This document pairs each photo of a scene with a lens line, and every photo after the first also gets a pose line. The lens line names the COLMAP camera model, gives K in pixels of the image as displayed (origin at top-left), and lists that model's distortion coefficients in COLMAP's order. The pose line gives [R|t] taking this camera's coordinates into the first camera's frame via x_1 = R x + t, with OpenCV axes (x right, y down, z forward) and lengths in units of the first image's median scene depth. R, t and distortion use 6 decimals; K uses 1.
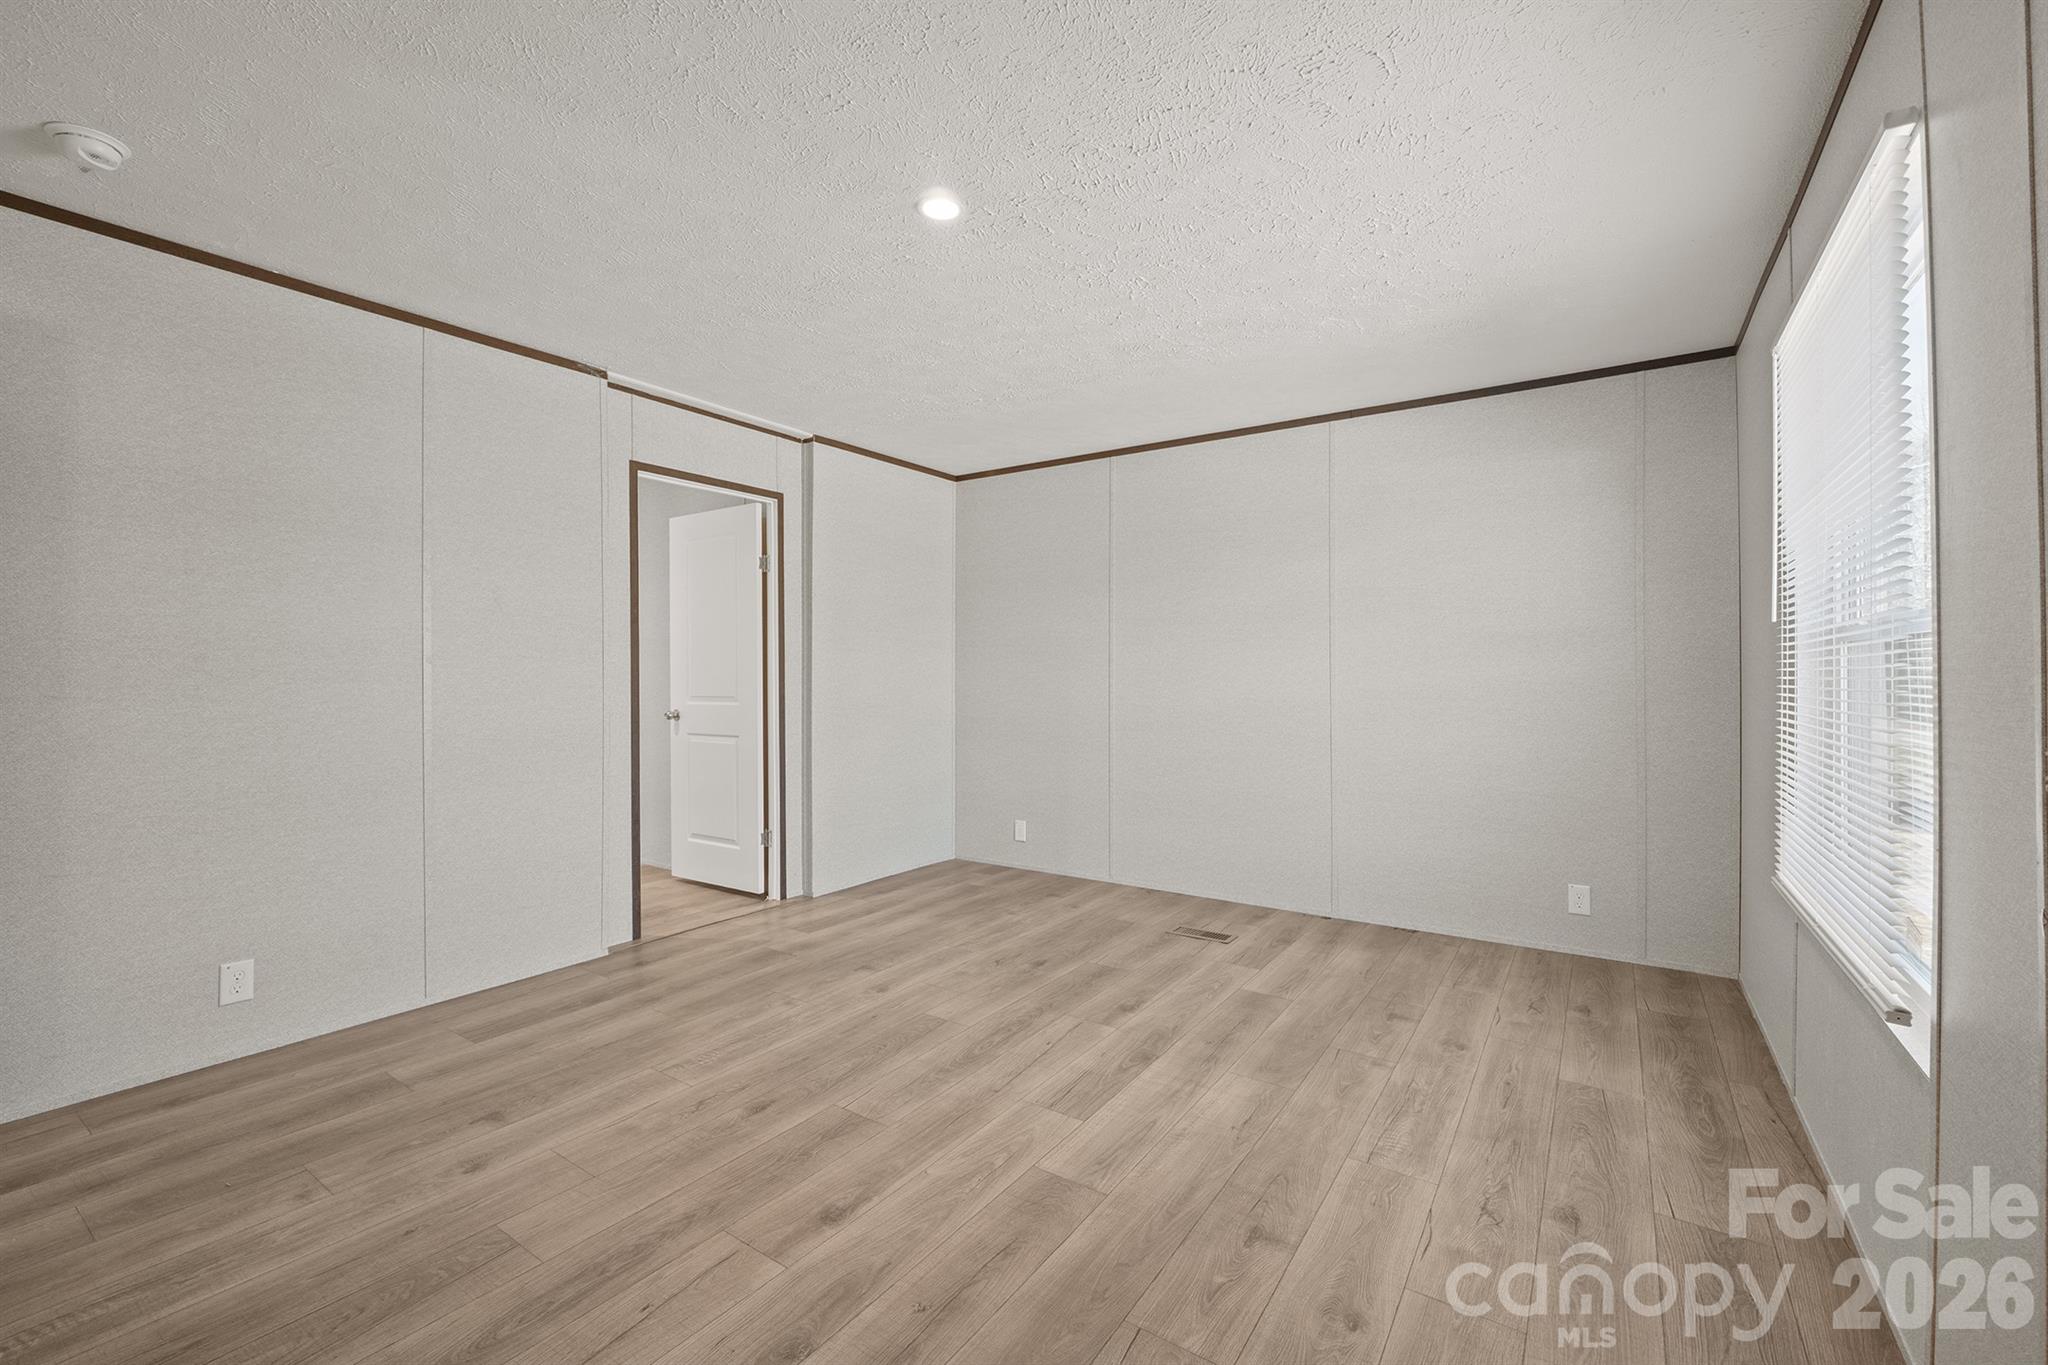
lens RADIAL K [[863.4, 0, 1028.5], [0, 863.4, 671.9], [0, 0, 1]] dist [-0.010343, -0.000261]
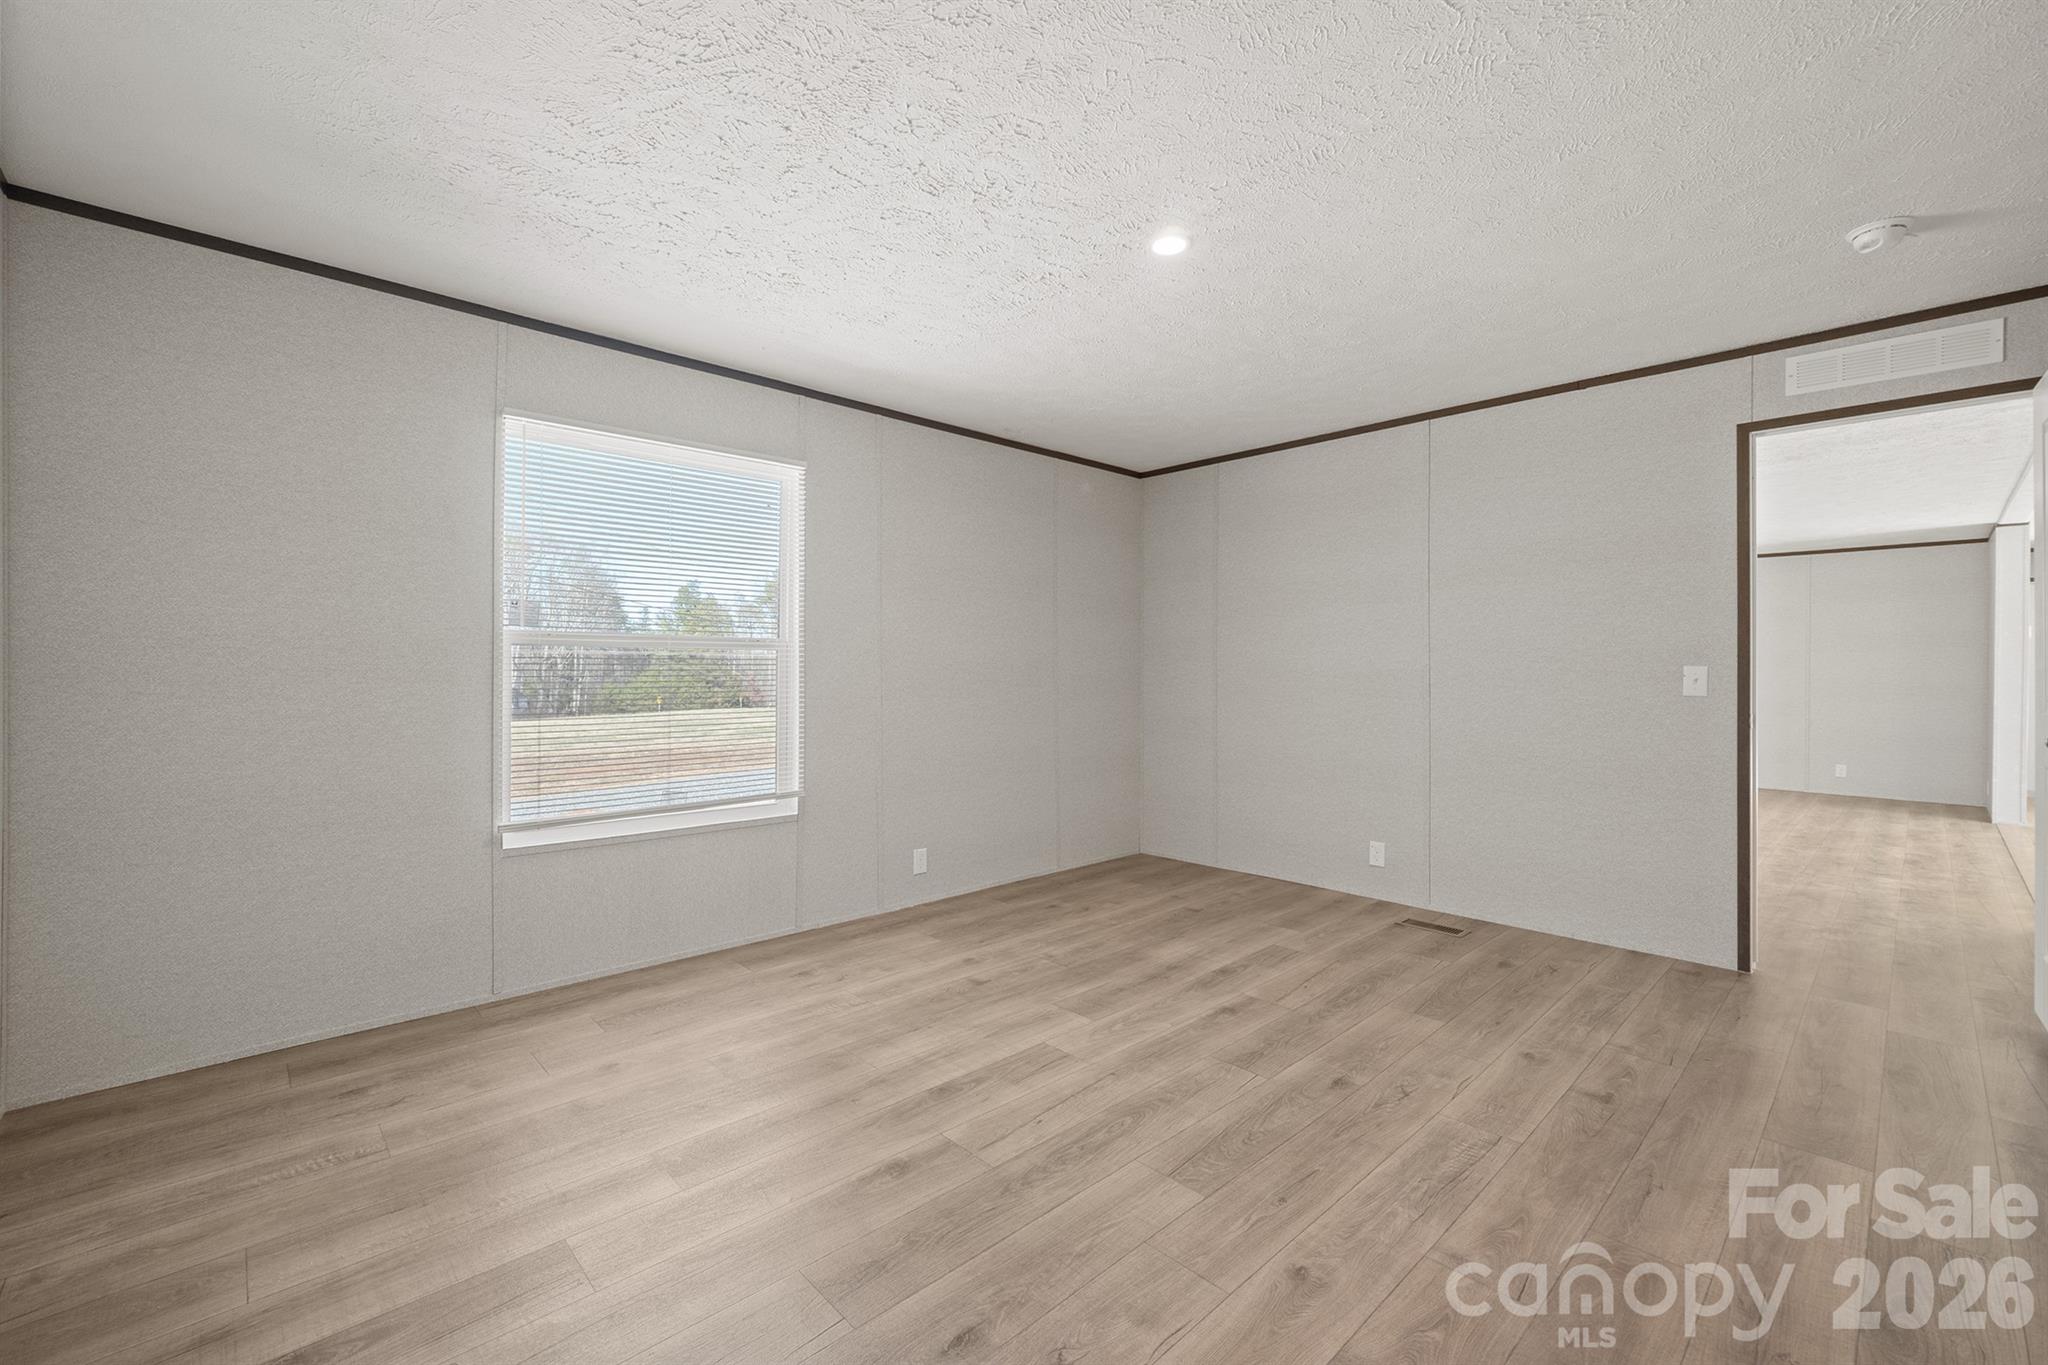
lens RADIAL K [[863.4, 0, 1028.5], [0, 863.4, 671.9], [0, 0, 1]] dist [-0.010343, -0.000261]
pose [[-0.977478, -0.005199, 0.210972, -0.157543], [-0.004187, 0.999977, 0.005244, 0.000714], [-0.210995, 0.004242, -0.977478, 2.075538]]
